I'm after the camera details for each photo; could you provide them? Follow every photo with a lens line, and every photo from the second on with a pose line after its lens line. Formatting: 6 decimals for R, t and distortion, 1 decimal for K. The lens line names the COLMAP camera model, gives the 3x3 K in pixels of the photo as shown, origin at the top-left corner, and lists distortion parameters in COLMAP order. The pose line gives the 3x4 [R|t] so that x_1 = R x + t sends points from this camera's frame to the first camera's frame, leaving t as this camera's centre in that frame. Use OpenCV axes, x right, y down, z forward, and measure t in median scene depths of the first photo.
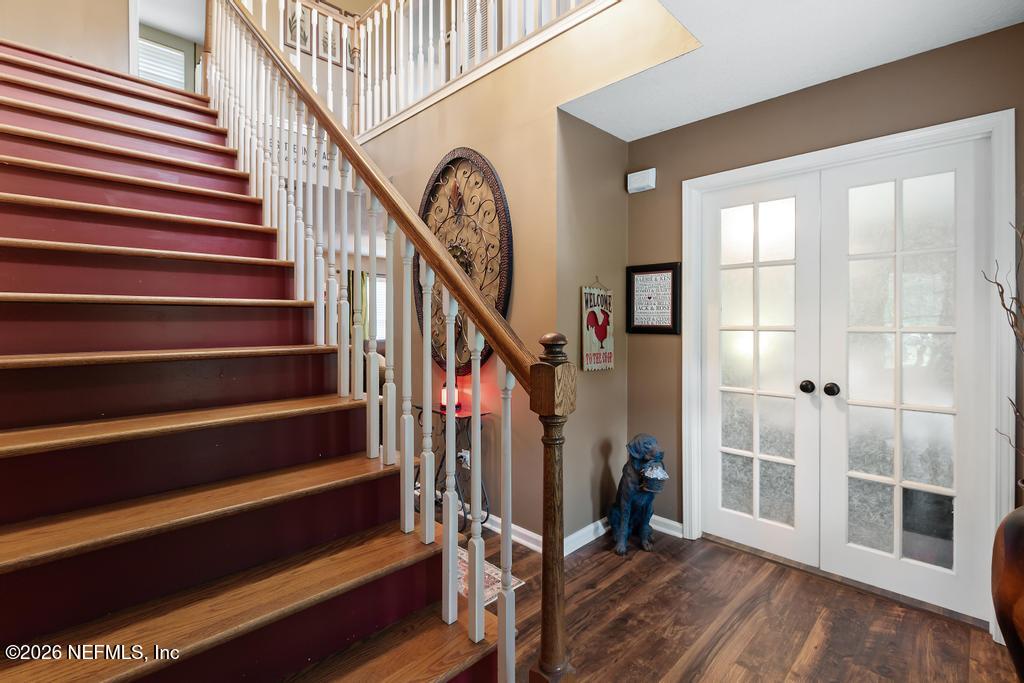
lens RADIAL K [[465.8, 0, 512.5], [0, 465.8, 320.5], [0, 0, 1]] dist [0.000705, 0.000070]
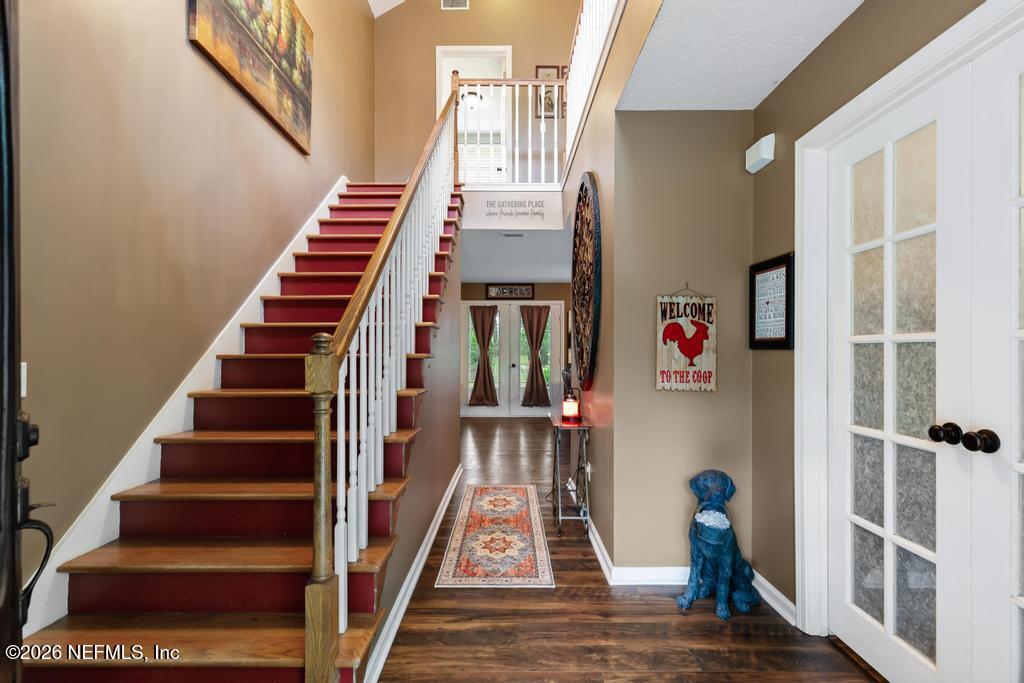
lens RADIAL K [[464.1, 0, 511.0], [0, 464.1, 344.5], [0, 0, 1]] dist [0.001842, 0.000137]
pose [[0.709506, -0.008853, -0.704644, 0.555905], [0.002733, 0.999948, -0.009811, 0.027757], [0.704695, 0.005036, 0.709493, 0.159981]]
